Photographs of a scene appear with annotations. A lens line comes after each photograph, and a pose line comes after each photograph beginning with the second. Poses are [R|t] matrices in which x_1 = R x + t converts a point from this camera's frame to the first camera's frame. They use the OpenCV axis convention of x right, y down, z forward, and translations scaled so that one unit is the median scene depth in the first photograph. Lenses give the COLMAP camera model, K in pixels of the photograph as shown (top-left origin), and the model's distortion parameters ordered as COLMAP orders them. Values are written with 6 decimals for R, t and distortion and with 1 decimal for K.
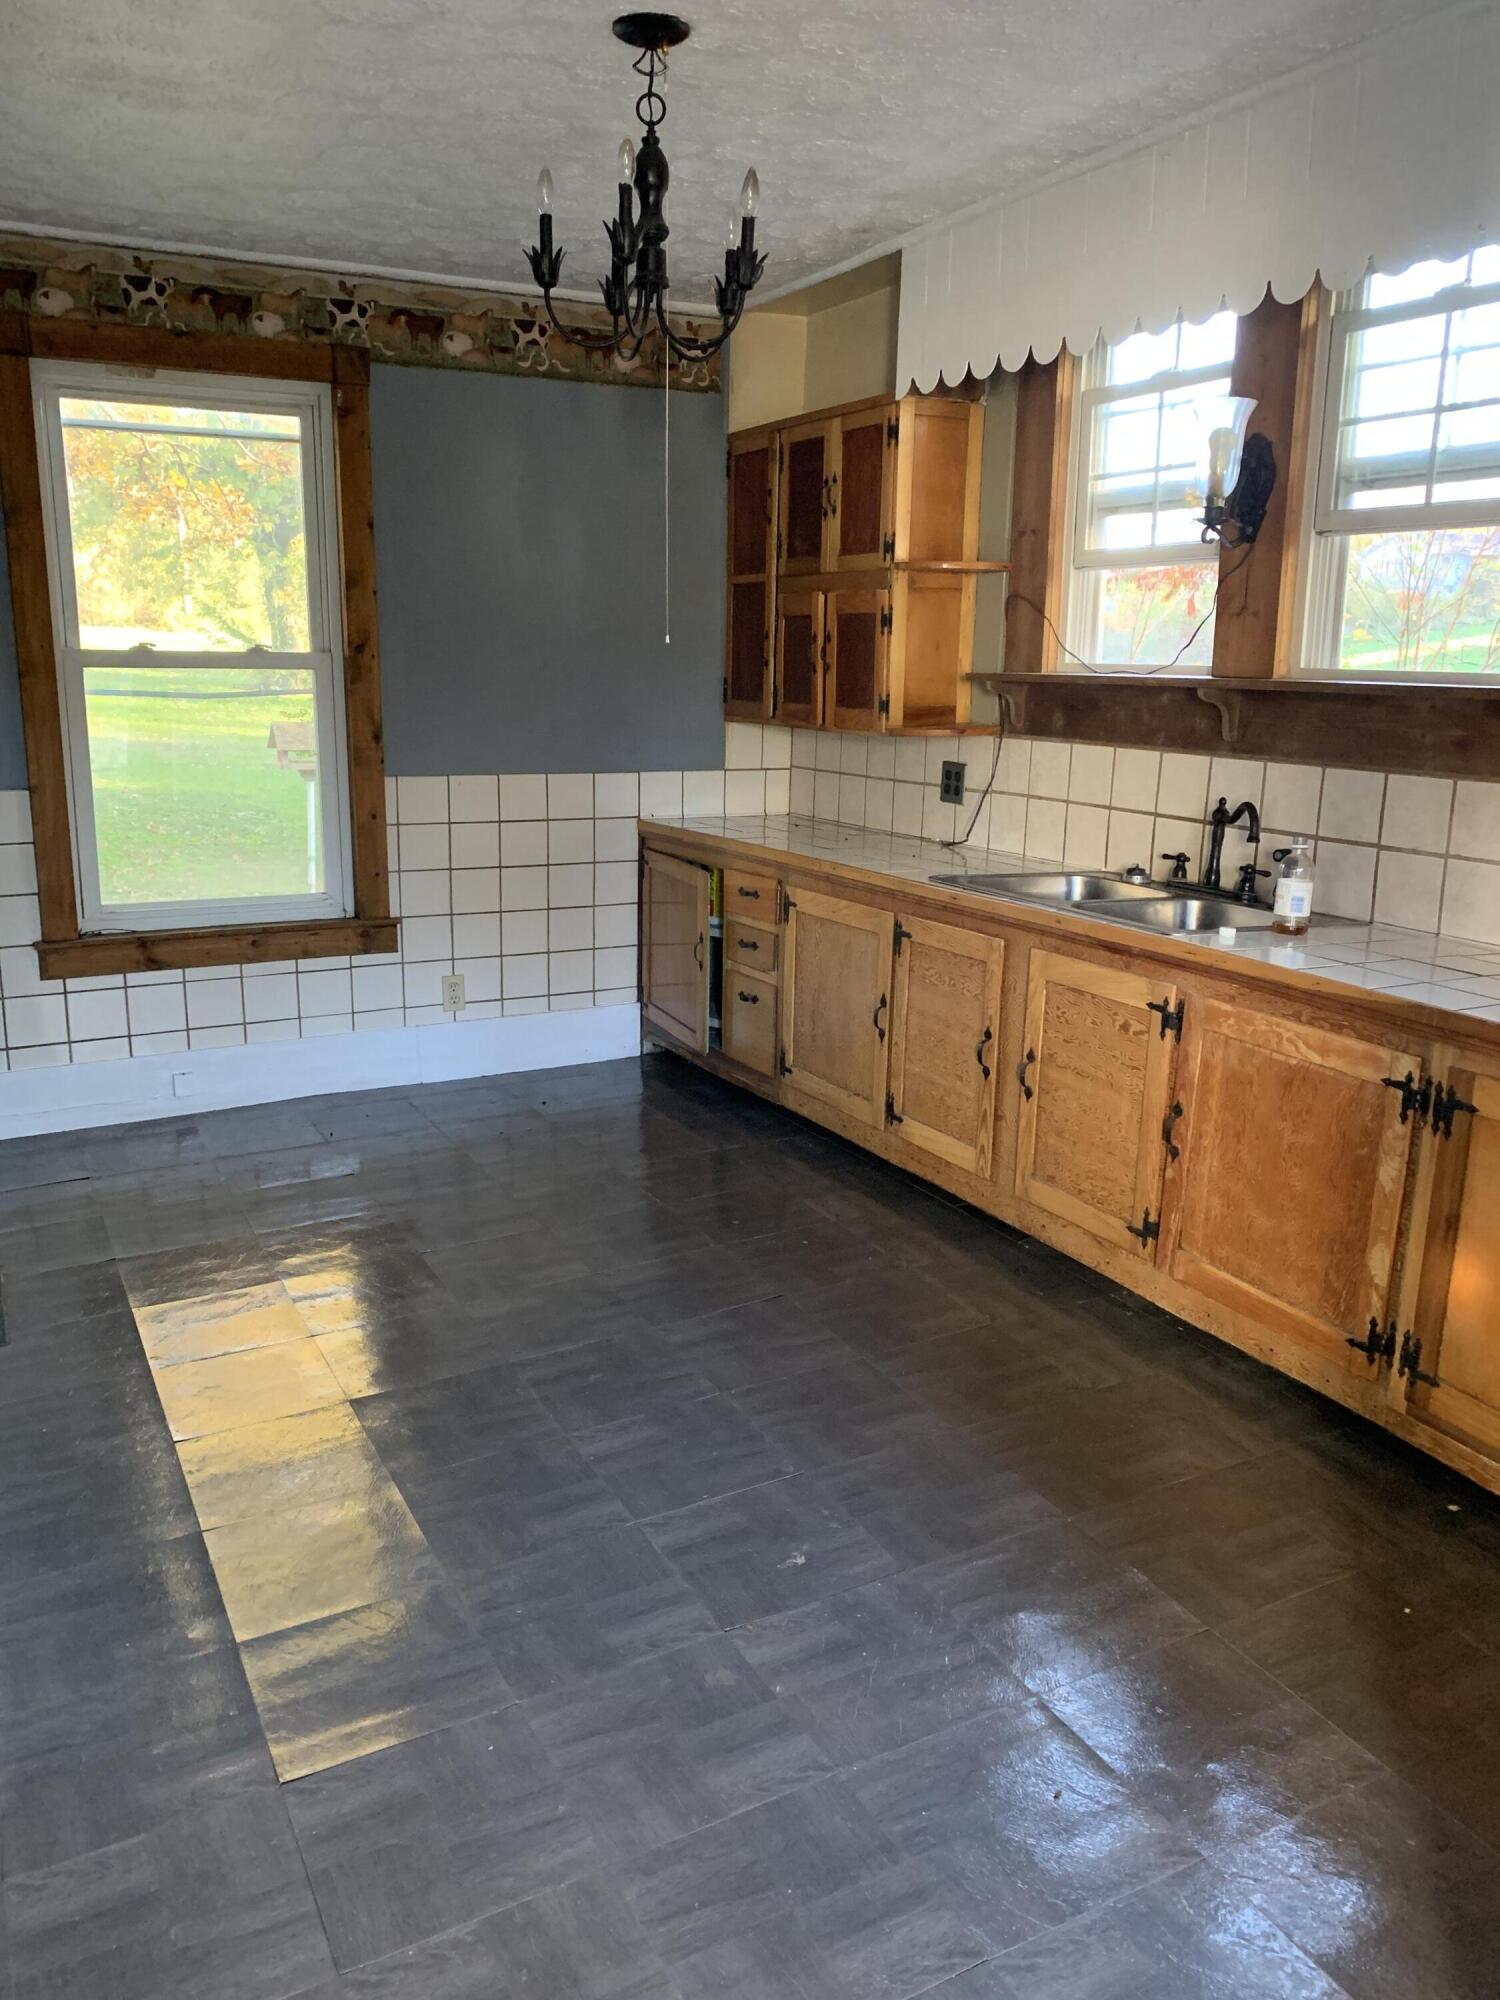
lens RADIAL K [[1537.7, 0, 750.0], [0, 1537.7, 1000.0], [0, 0, 1]] dist [0.058921, -0.073953]
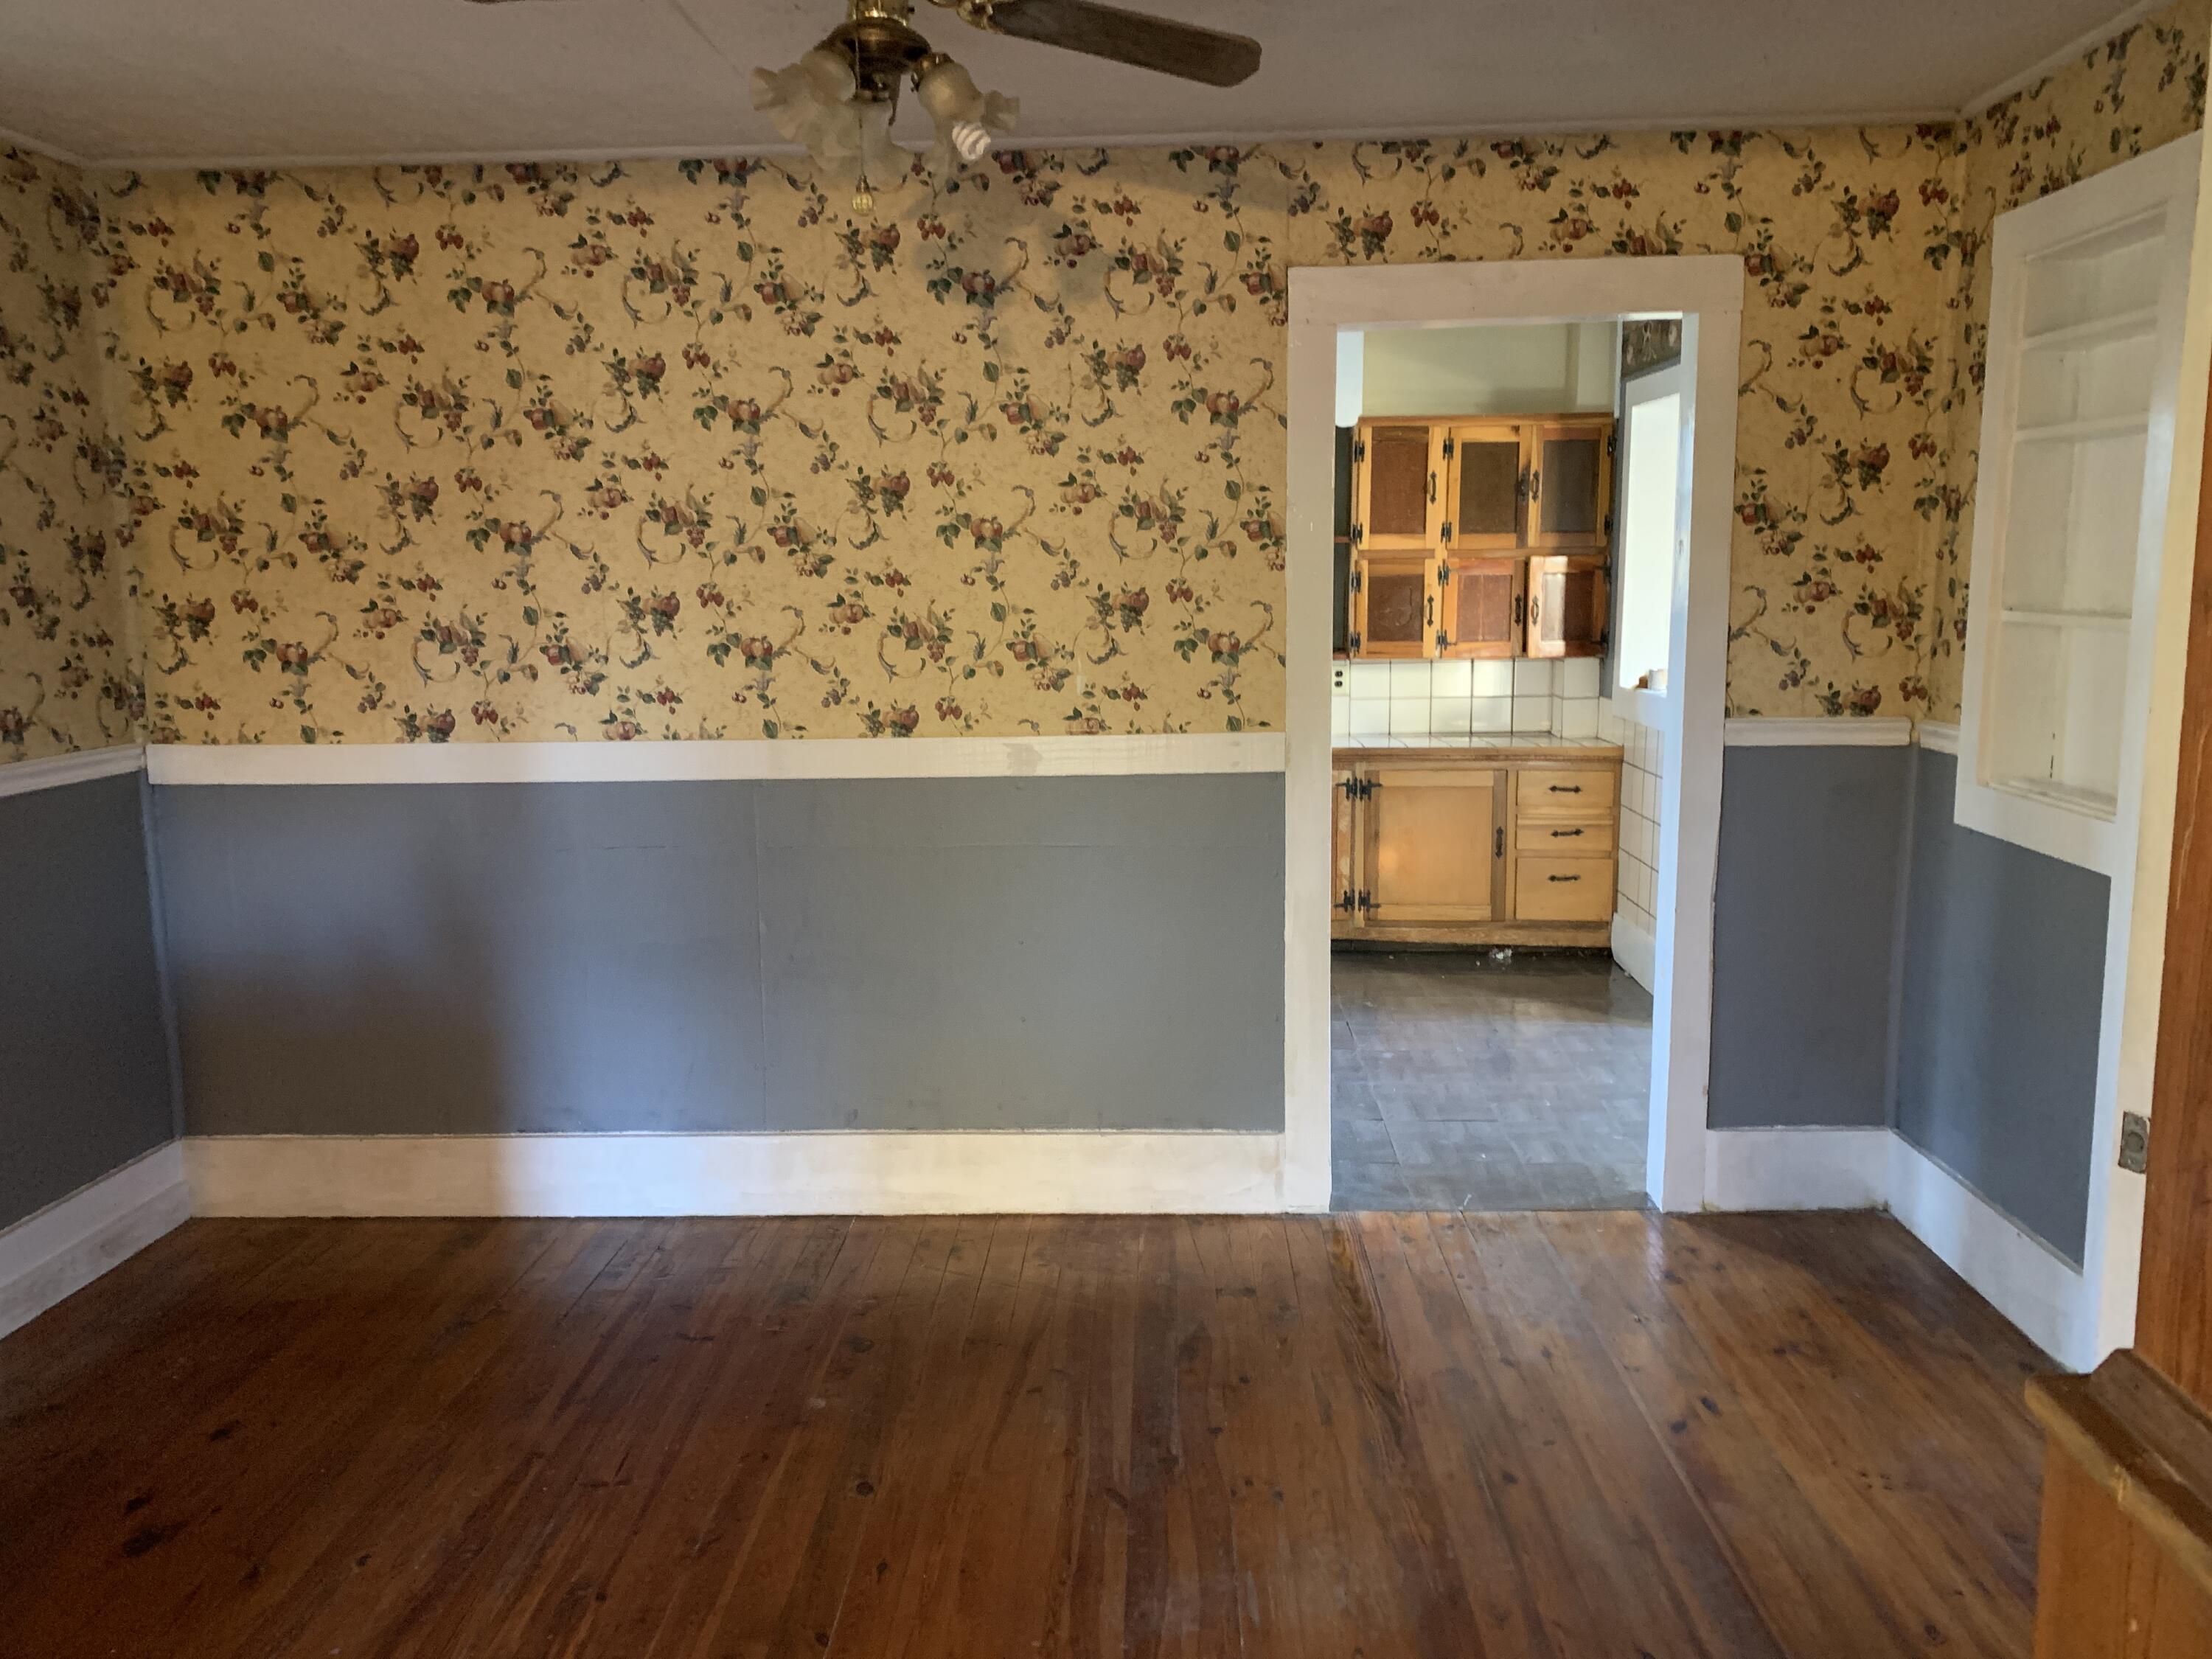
lens RADIAL K [[1700.7, 0, 1106.4], [0, 1700.7, 806.3], [0, 0, 1]] dist [0.058921, -0.073953]
pose [[0.488970, -0.142565, 0.860572, -1.947569], [0.213888, 0.976032, 0.040163, -0.091169], [-0.845672, 0.164427, 0.507743, 0.018434]]
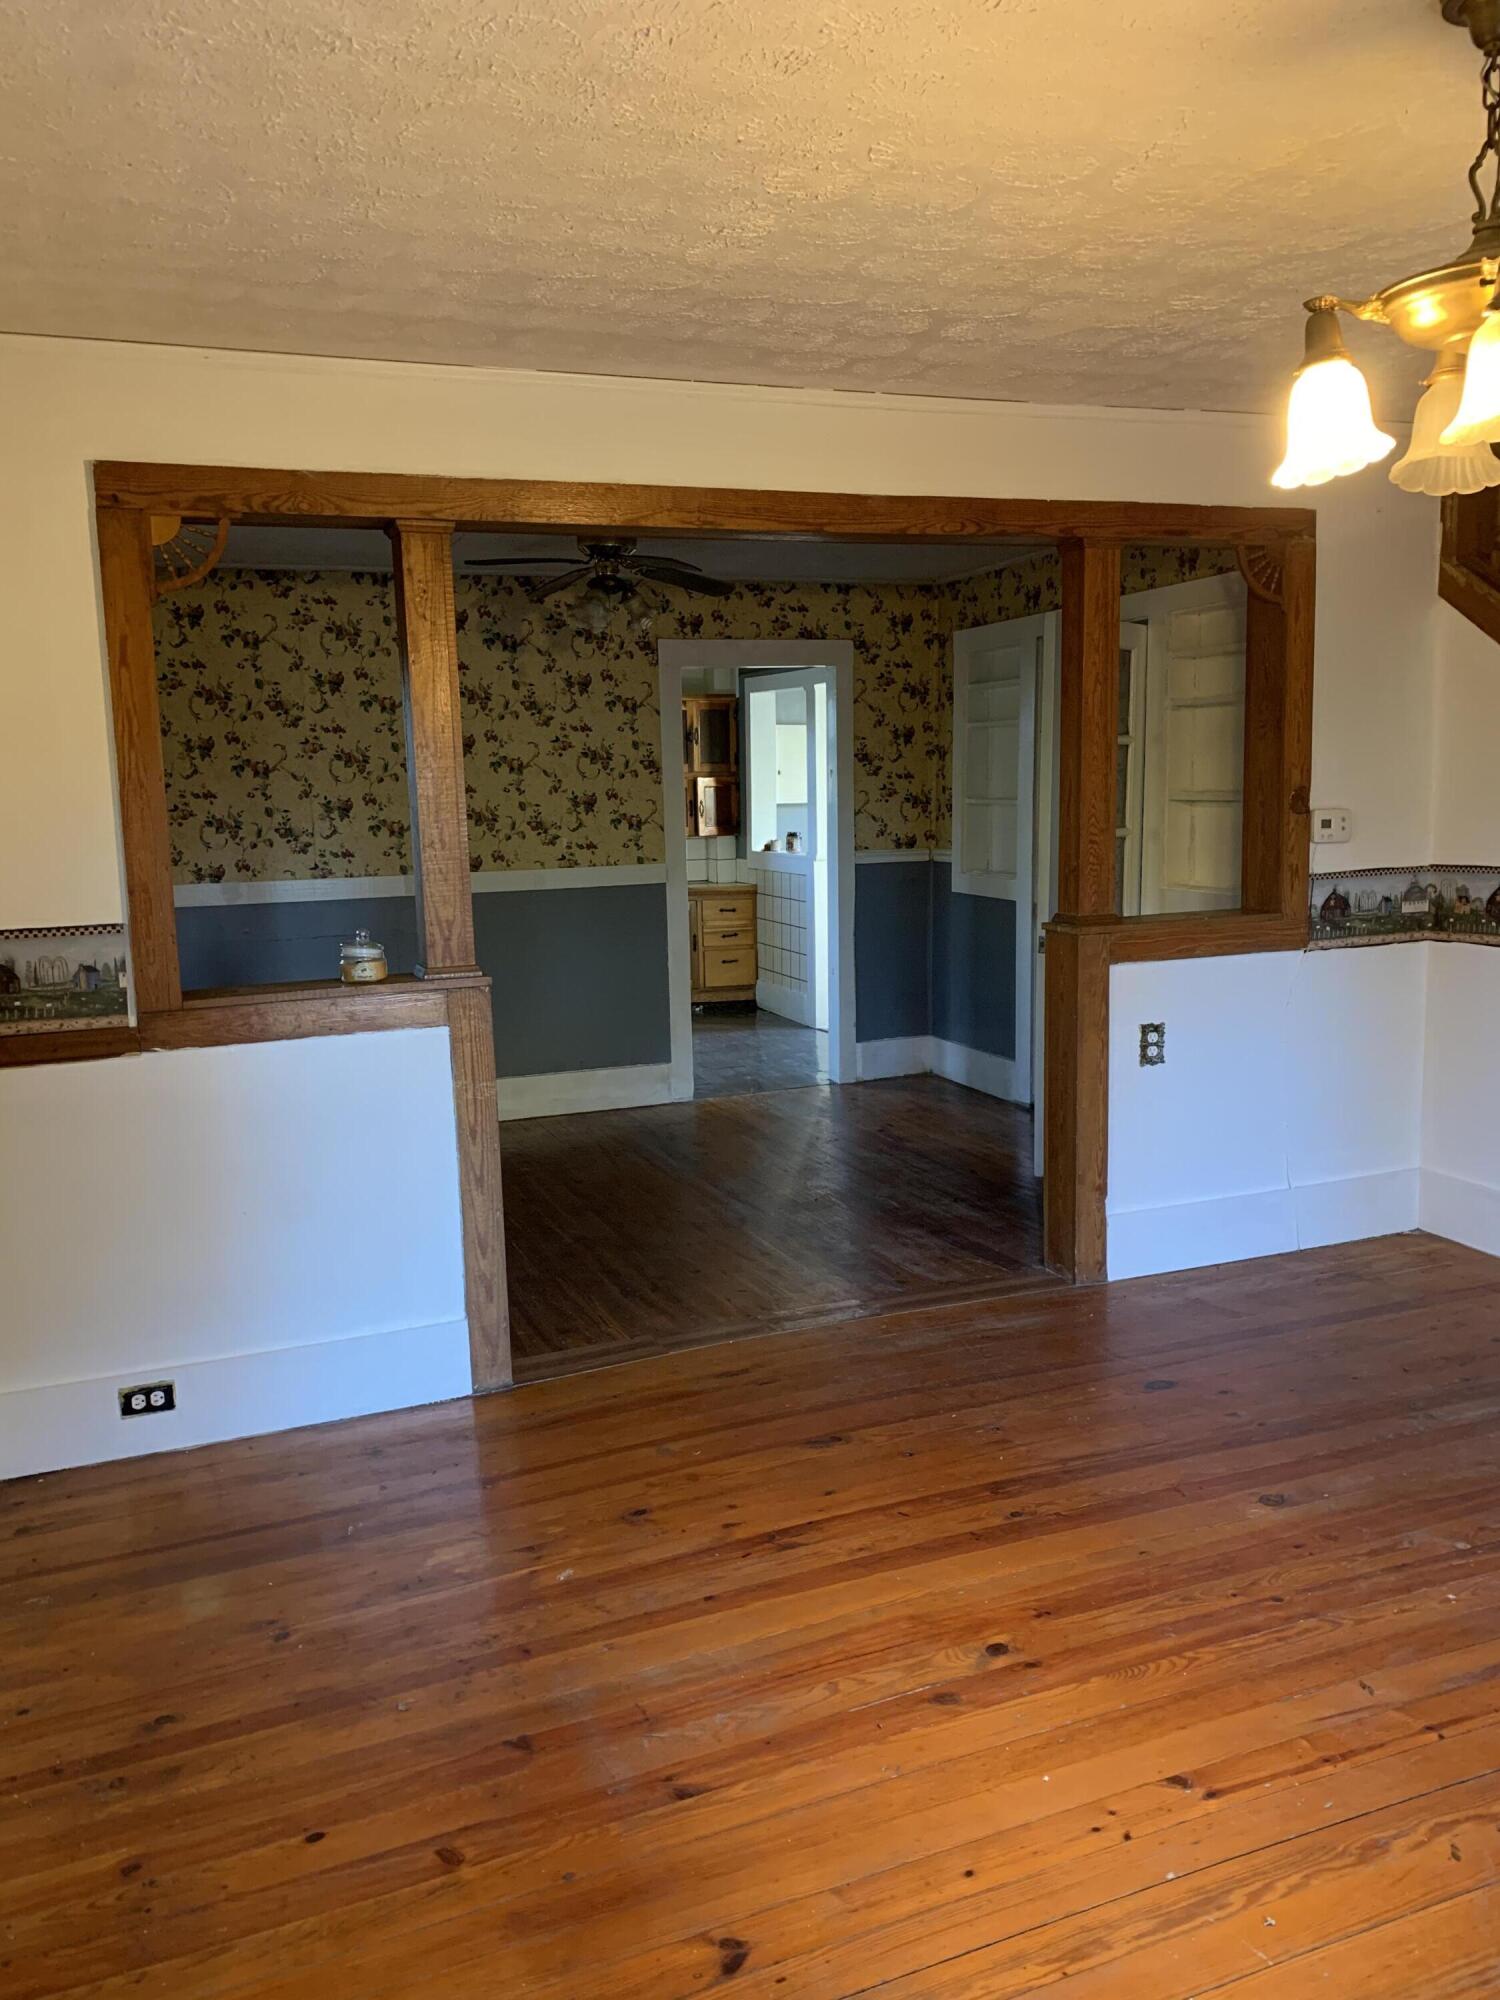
lens RADIAL K [[1537.7, 0, 750.0], [0, 1537.7, 1000.0], [0, 0, 1]] dist [0.058921, -0.073953]
pose [[0.107148, -0.160244, 0.981245, -3.746136], [0.243159, 0.961179, 0.130415, -0.166113], [-0.964050, 0.224625, 0.141954, 0.189888]]
